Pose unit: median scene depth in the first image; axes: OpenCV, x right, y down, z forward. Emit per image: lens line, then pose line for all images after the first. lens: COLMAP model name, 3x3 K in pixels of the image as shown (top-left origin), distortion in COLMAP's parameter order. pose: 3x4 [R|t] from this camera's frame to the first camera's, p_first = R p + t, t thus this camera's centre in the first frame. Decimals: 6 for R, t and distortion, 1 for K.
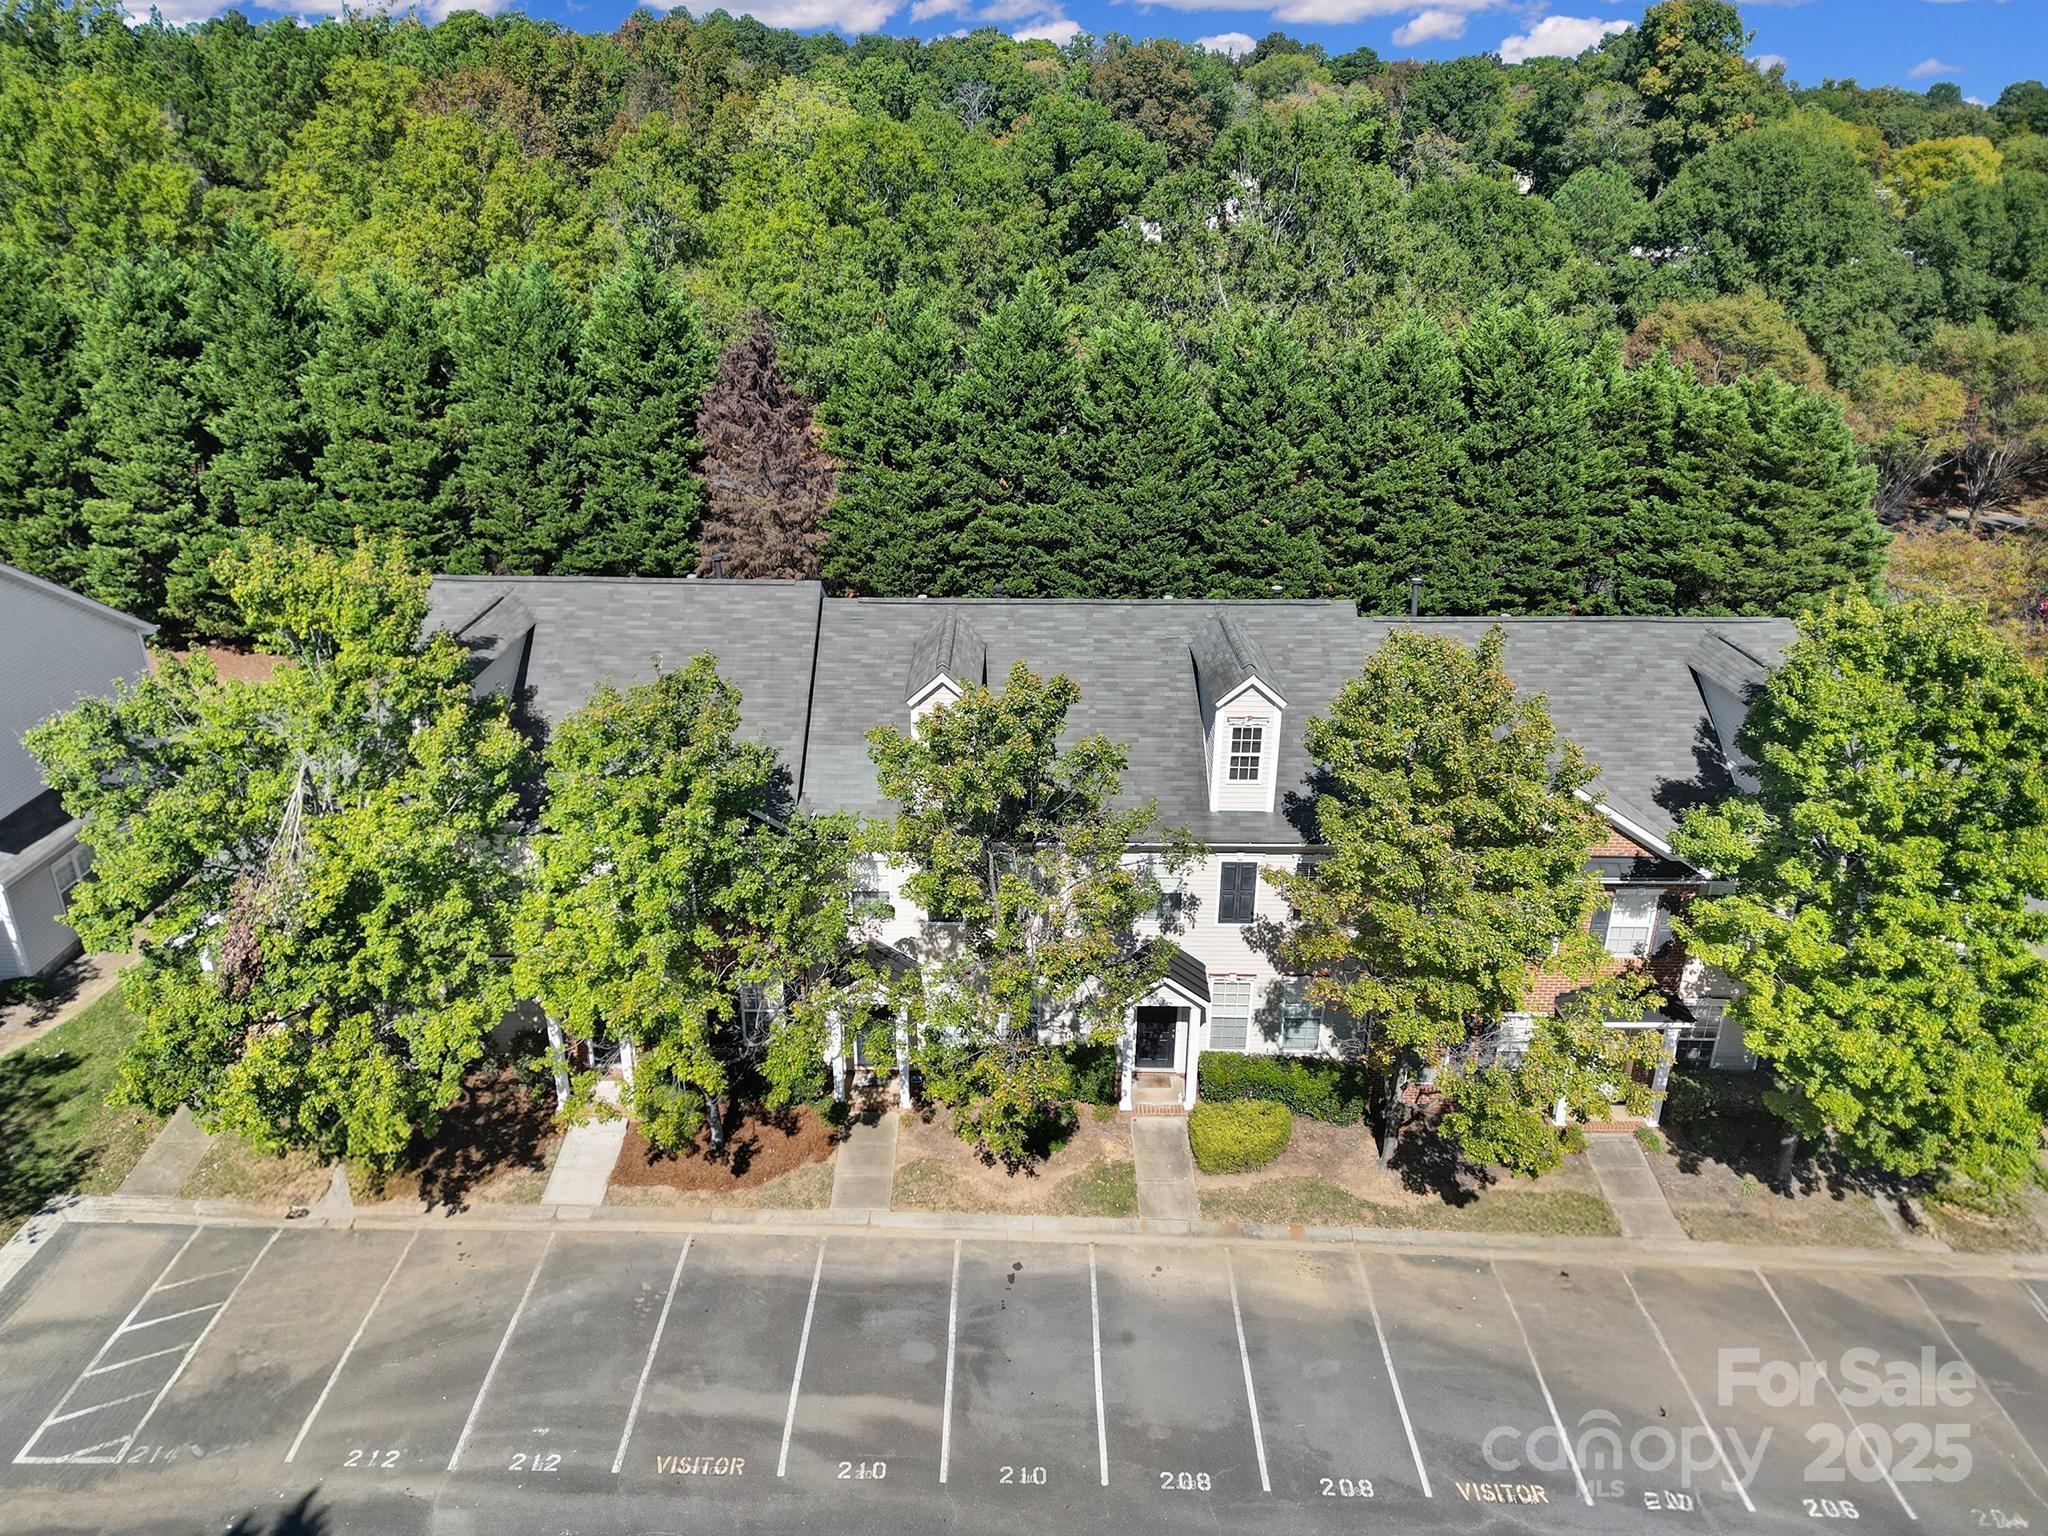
lens RADIAL K [[1413.4, 0, 1001.1], [0, 1413.4, 769.8], [0, 0, 1]] dist [0.127016, -0.132689]
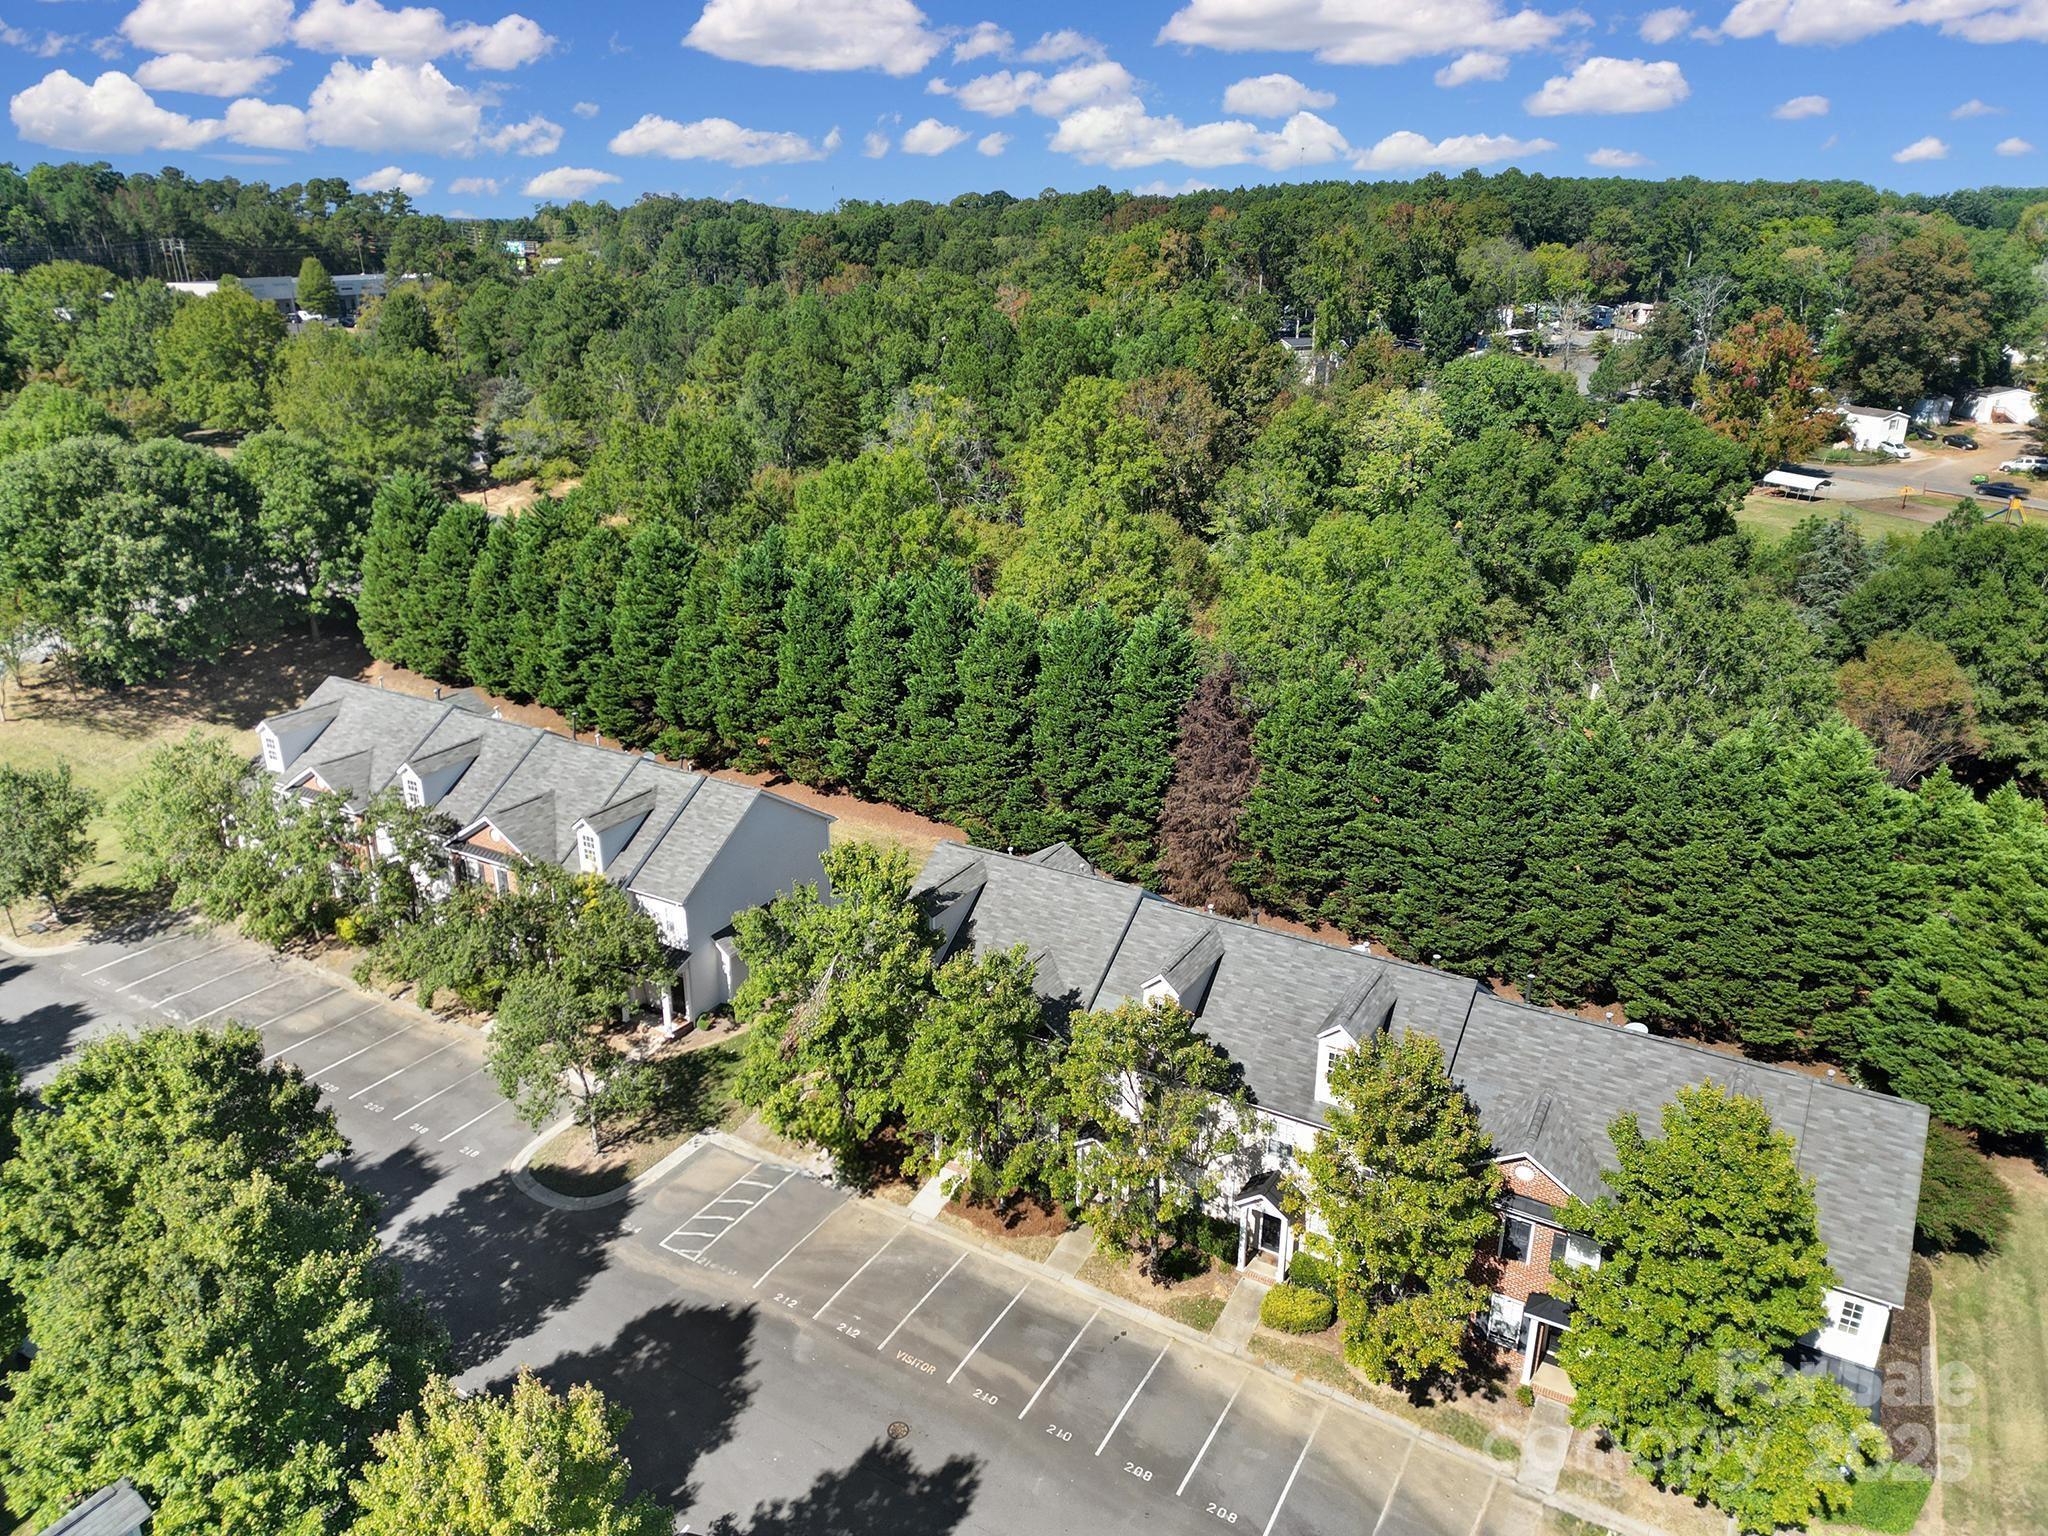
lens RADIAL K [[1403.6, 0, 1024.0], [0, 1403.6, 768.0], [0, 0, 1]] dist [0.070995, -0.000934]
pose [[0.873126, 0.172580, -0.455925, 0.514684], [-0.196041, 0.980587, -0.004253, -0.259552], [0.446340, 0.093093, 0.890008, -0.567895]]
